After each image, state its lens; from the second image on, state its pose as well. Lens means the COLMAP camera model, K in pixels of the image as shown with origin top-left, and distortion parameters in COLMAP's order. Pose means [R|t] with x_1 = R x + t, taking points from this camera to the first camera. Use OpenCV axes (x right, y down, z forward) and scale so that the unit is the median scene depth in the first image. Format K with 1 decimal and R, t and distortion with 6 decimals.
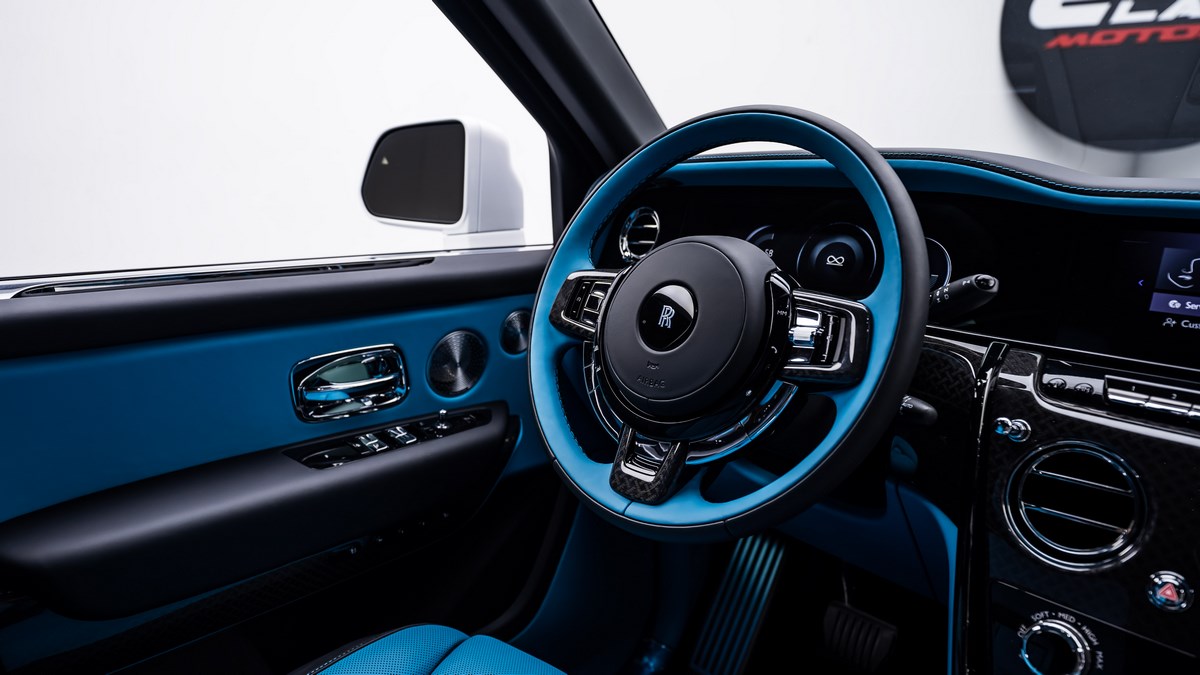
lens RADIAL K [[781.4, 0, 596.1], [0, 781.4, 329.6], [0, 0, 1]] dist [0.007440, 0.001941]
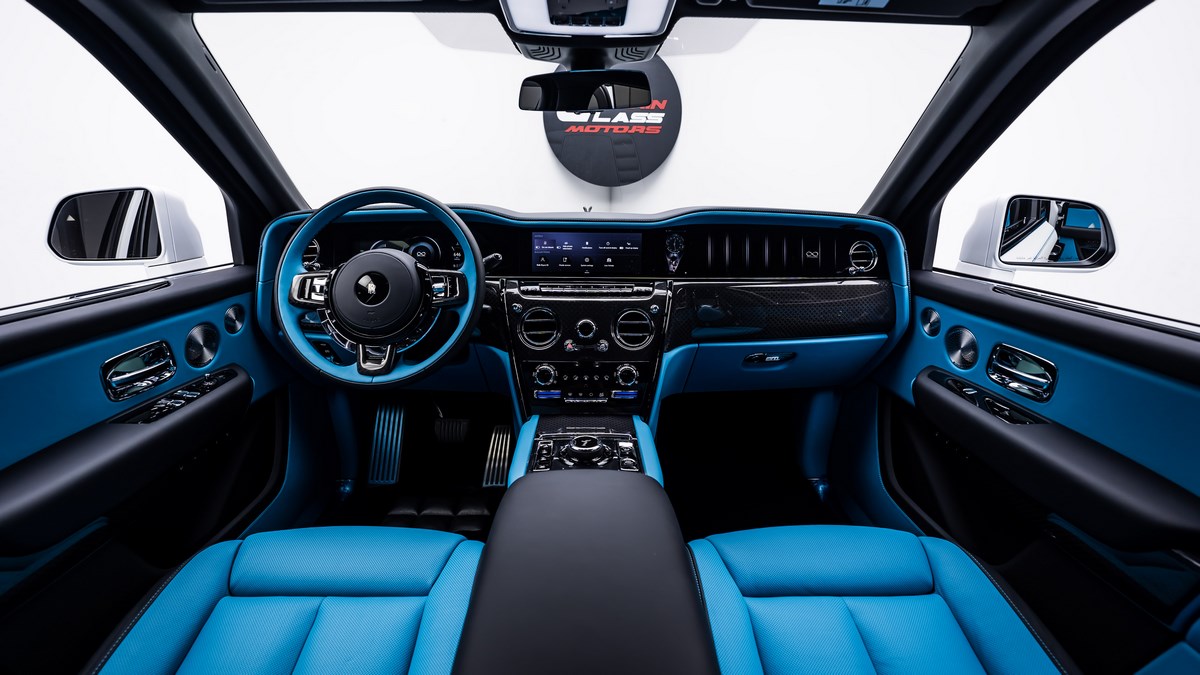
lens RADIAL K [[487.4, 0, 601.8], [0, 487.4, 331.2], [0, 0, 1]] dist [-0.030068, 0.001086]
pose [[0.688162, -0.216858, 0.692391, -0.382266], [0.157659, 0.976181, 0.149045, -0.002388], [-0.708221, 0.006594, 0.705960, -0.351703]]
